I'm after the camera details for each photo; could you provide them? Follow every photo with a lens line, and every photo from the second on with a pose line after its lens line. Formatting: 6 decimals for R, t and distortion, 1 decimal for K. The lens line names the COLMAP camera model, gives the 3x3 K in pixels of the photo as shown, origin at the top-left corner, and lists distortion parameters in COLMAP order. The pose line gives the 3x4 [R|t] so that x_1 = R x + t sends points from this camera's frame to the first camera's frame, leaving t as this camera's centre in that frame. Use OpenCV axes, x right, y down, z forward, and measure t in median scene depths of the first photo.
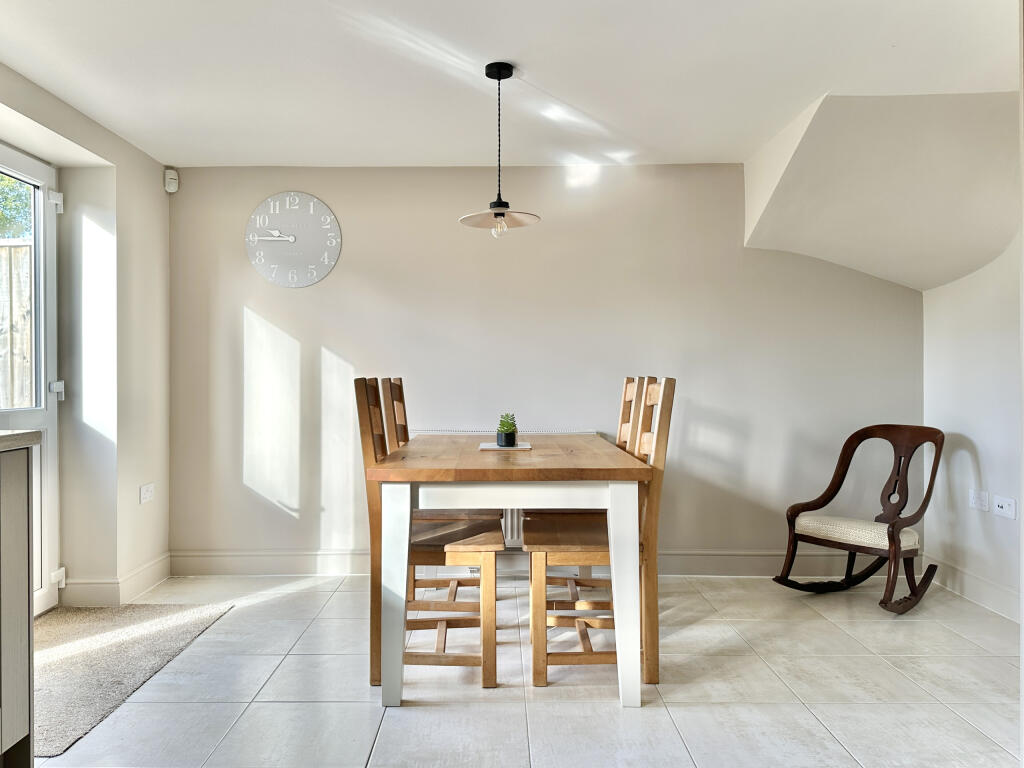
lens RADIAL K [[804.4, 0, 486.2], [0, 804.4, 371.4], [0, 0, 1]] dist [0.096476, -0.117812]
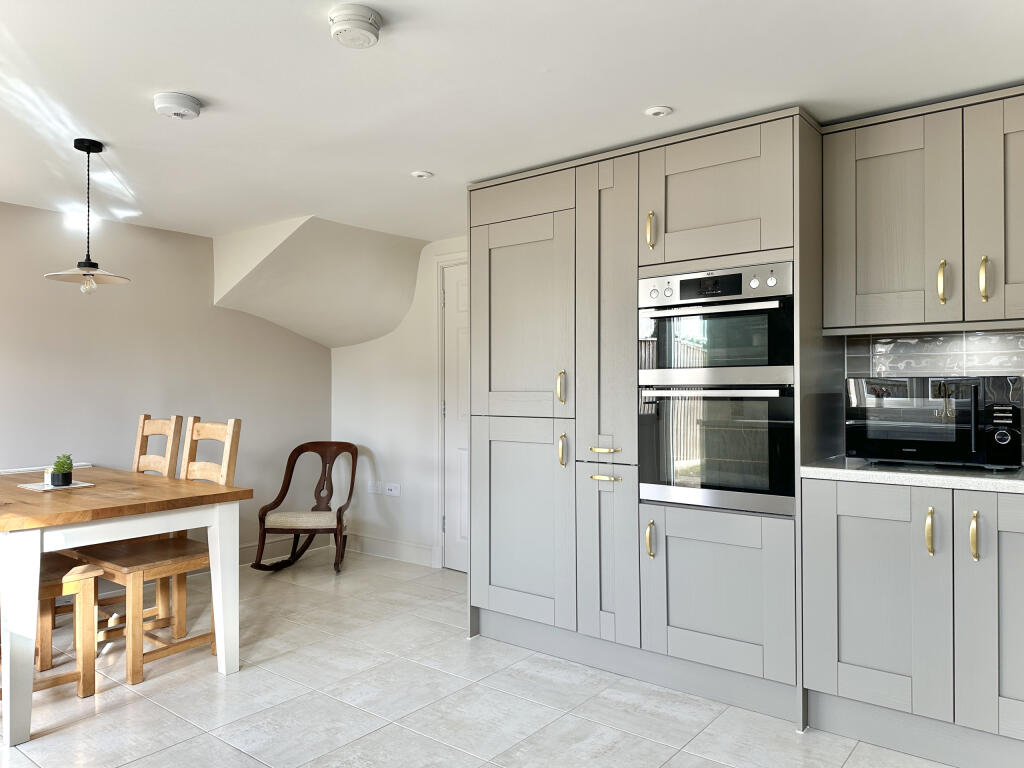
lens RADIAL K [[722.4, 0, 513.3], [0, 722.4, 380.1], [0, 0, 1]] dist [0.080521, -0.125471]
pose [[0.610334, 0.011077, 0.792066, -0.332412], [-0.003412, 0.999930, -0.011355, -0.032325], [-0.792136, 0.004228, 0.610329, -0.049341]]
